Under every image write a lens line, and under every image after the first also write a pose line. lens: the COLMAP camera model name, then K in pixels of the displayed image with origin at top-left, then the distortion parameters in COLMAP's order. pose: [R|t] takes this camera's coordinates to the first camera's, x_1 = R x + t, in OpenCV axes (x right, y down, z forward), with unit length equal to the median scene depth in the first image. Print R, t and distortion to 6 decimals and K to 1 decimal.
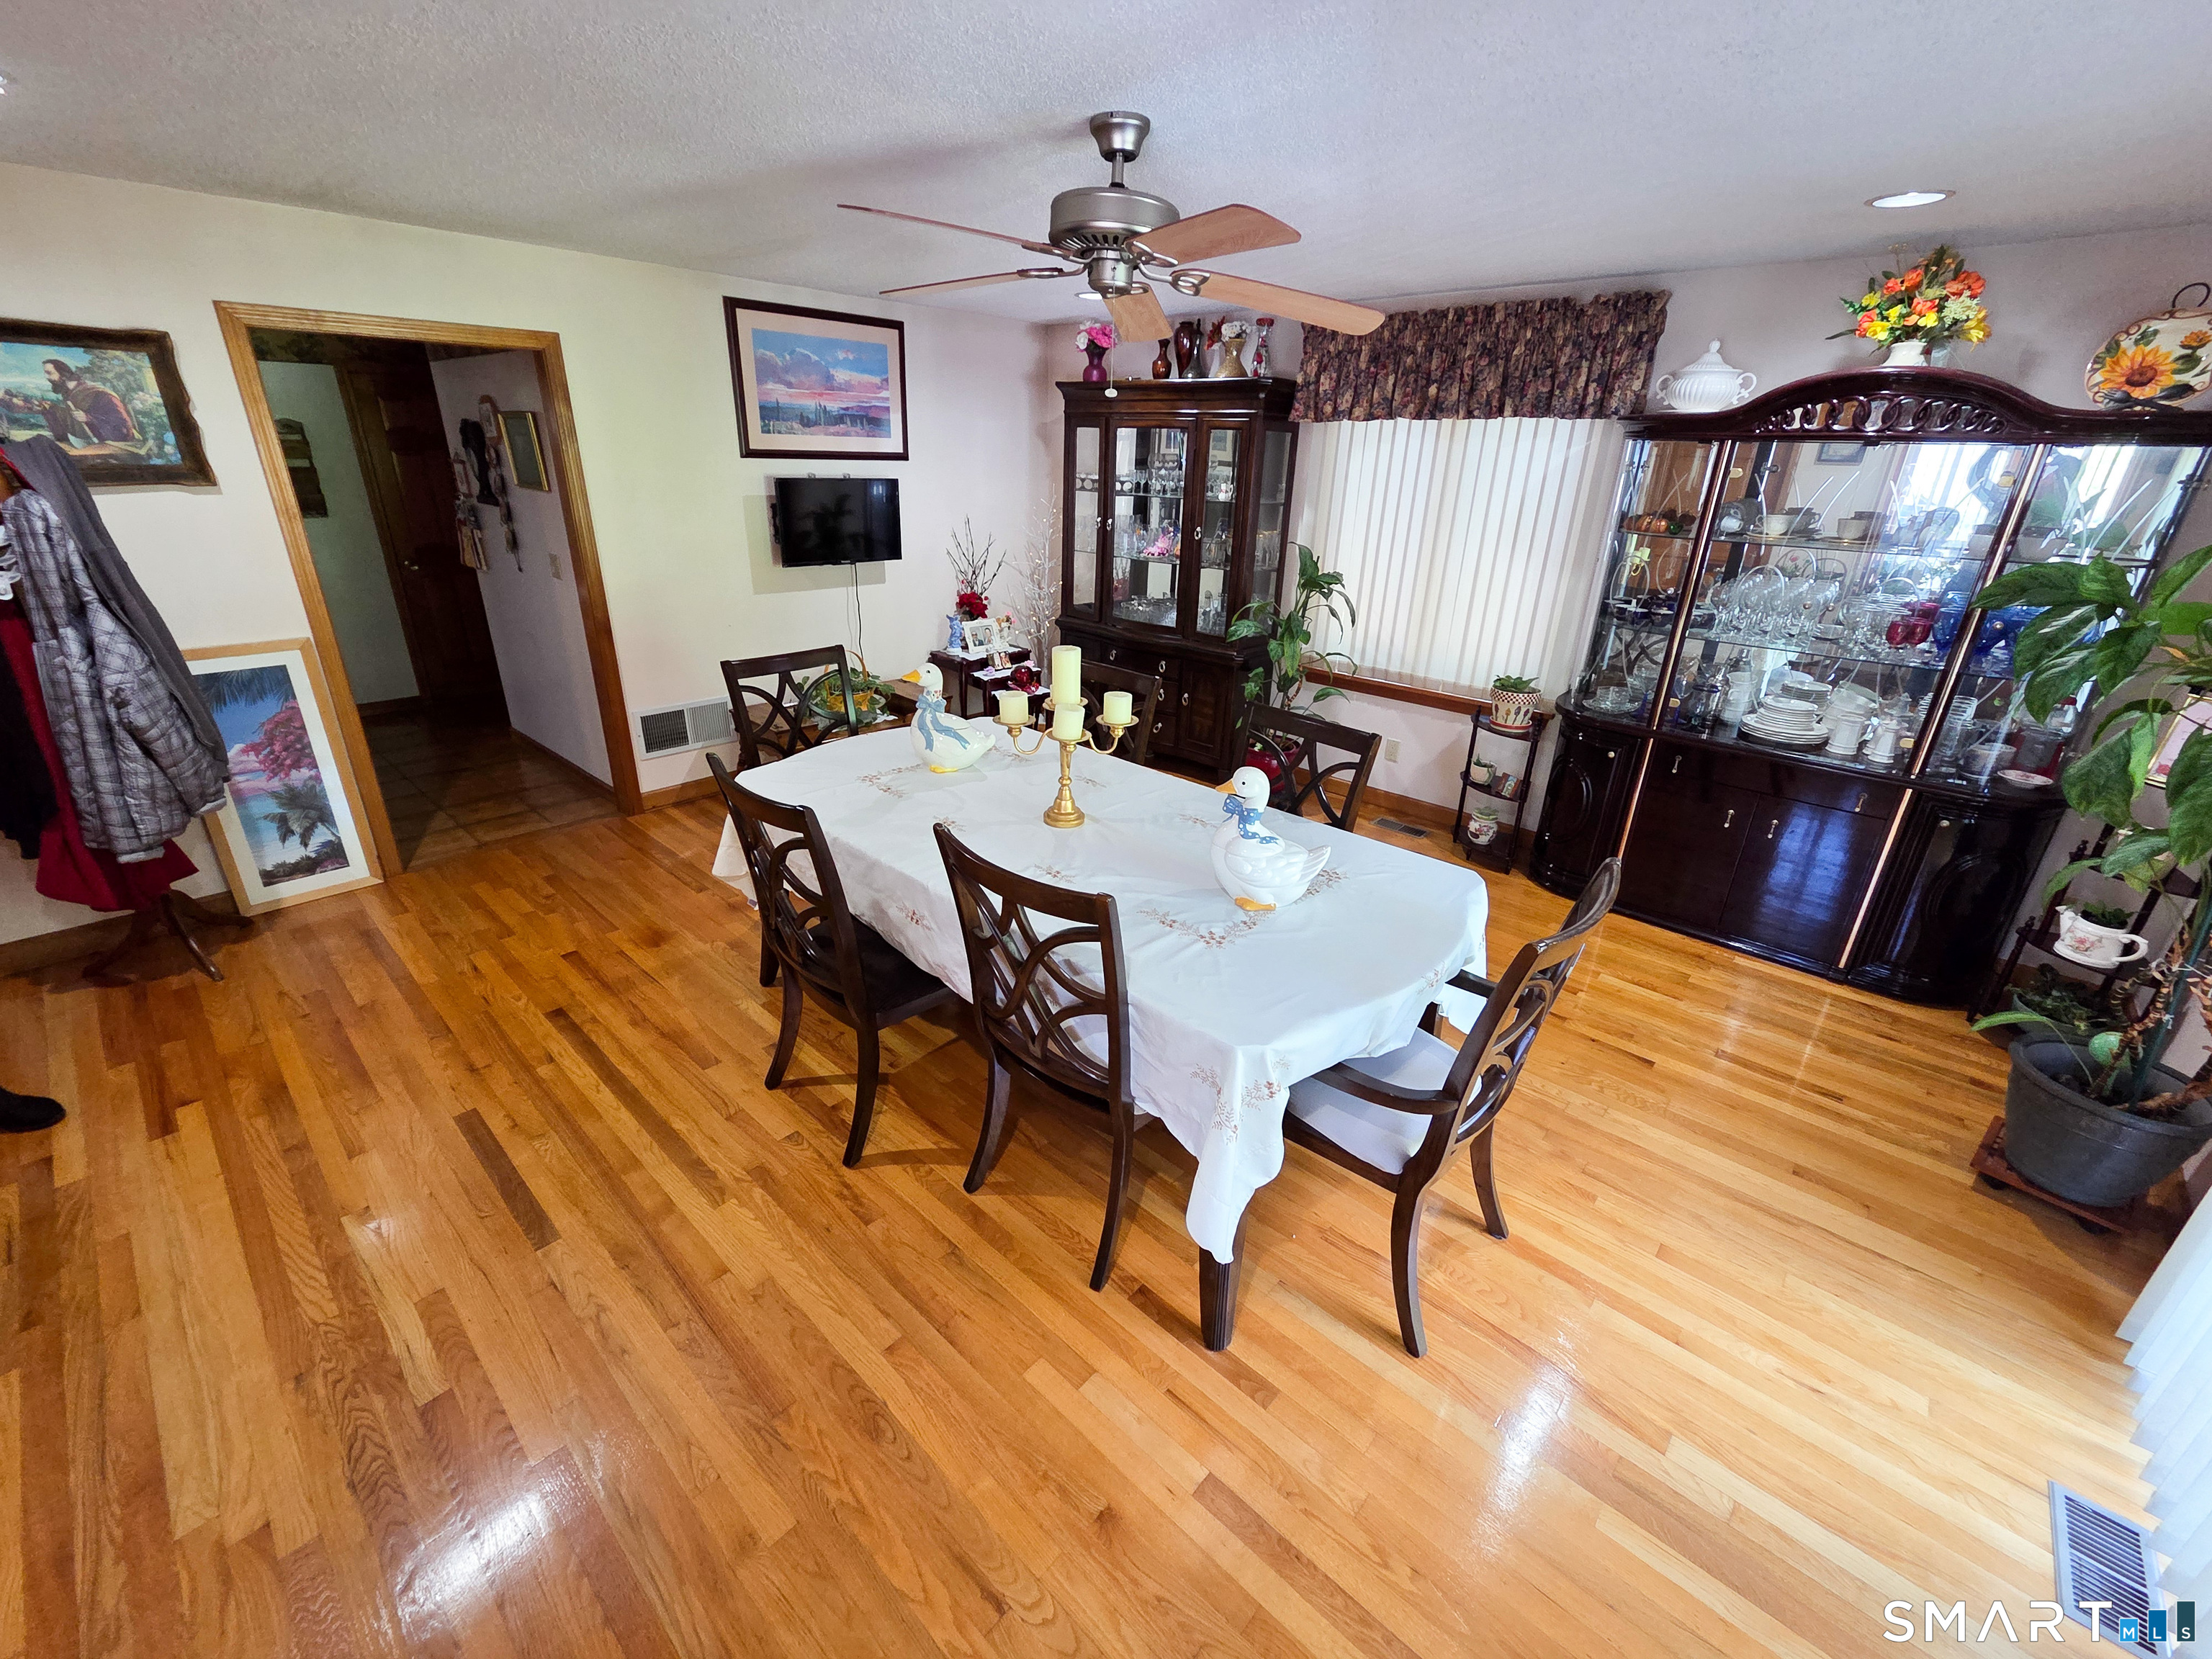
lens RADIAL K [[912.8, 0, 1103.1], [0, 912.8, 818.6], [0, 0, 1]] dist [-0.001832, 0.003968]
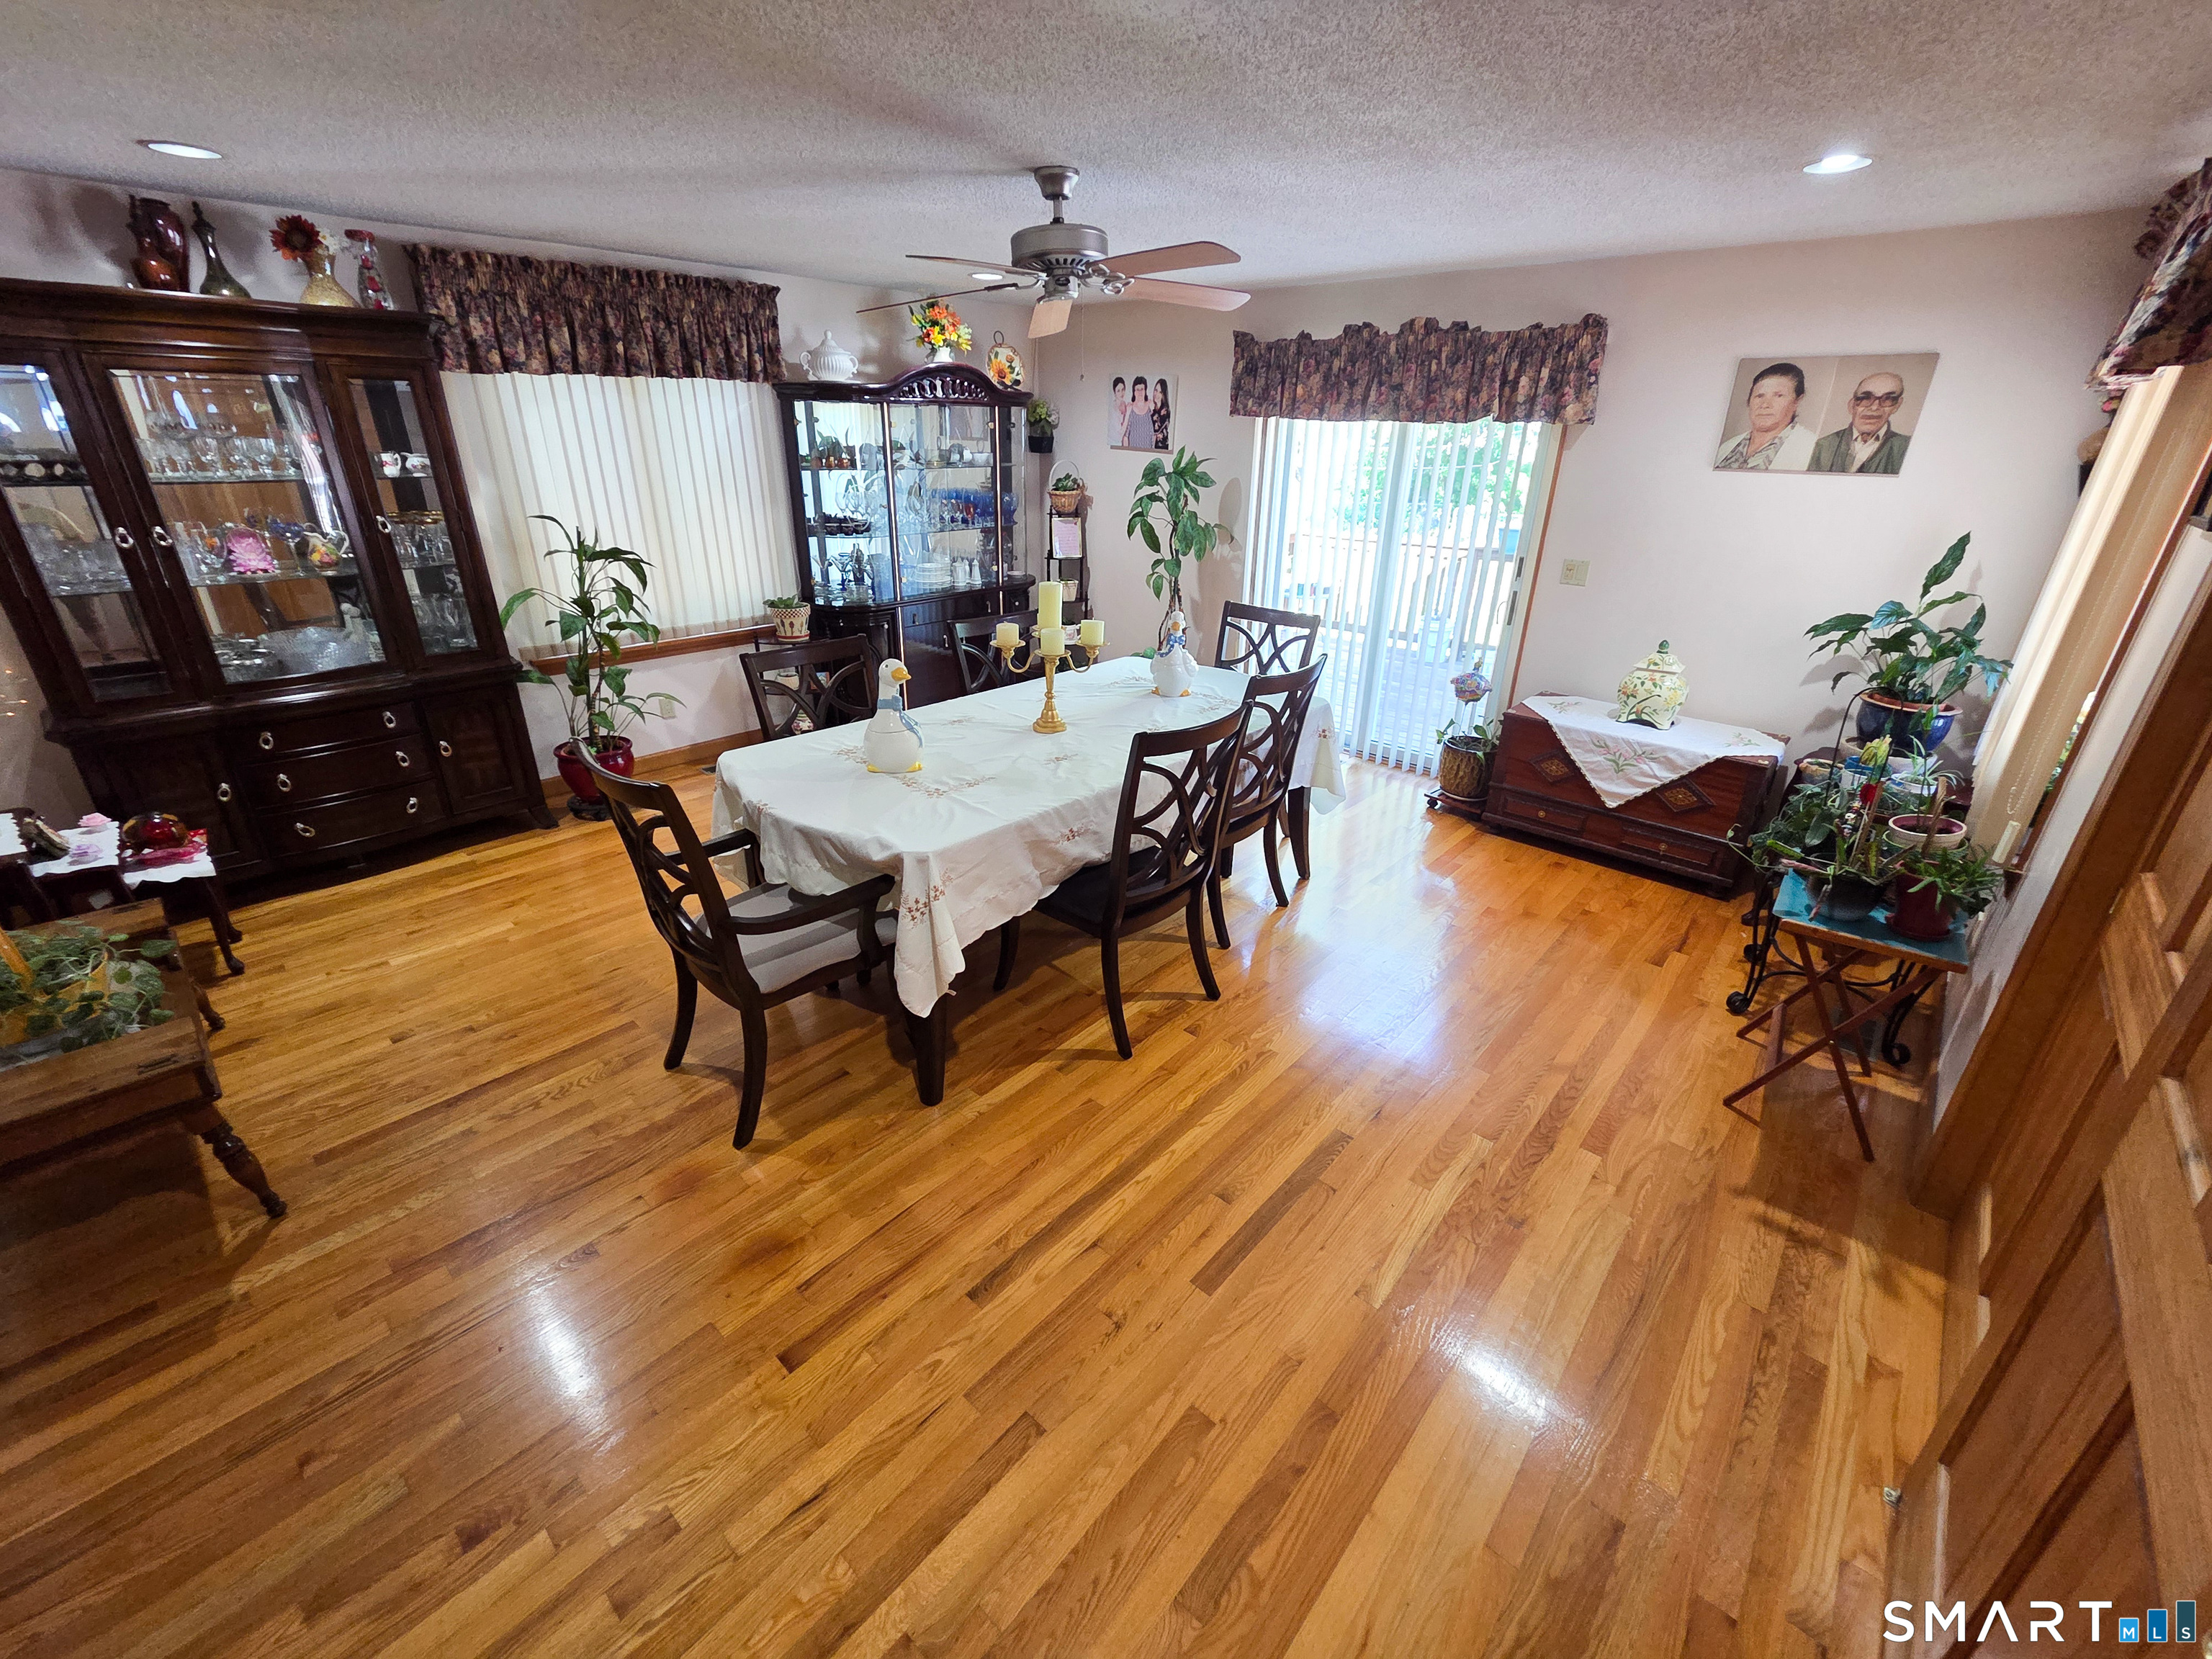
lens RADIAL K [[912.8, 0, 1103.1], [0, 912.8, 818.6], [0, 0, 1]] dist [-0.001832, 0.003968]
pose [[-0.007895, -0.420205, 0.907395, -0.833558], [0.362524, 0.844488, 0.394228, -0.244597], [-0.931941, 0.332065, 0.145667, 0.552946]]
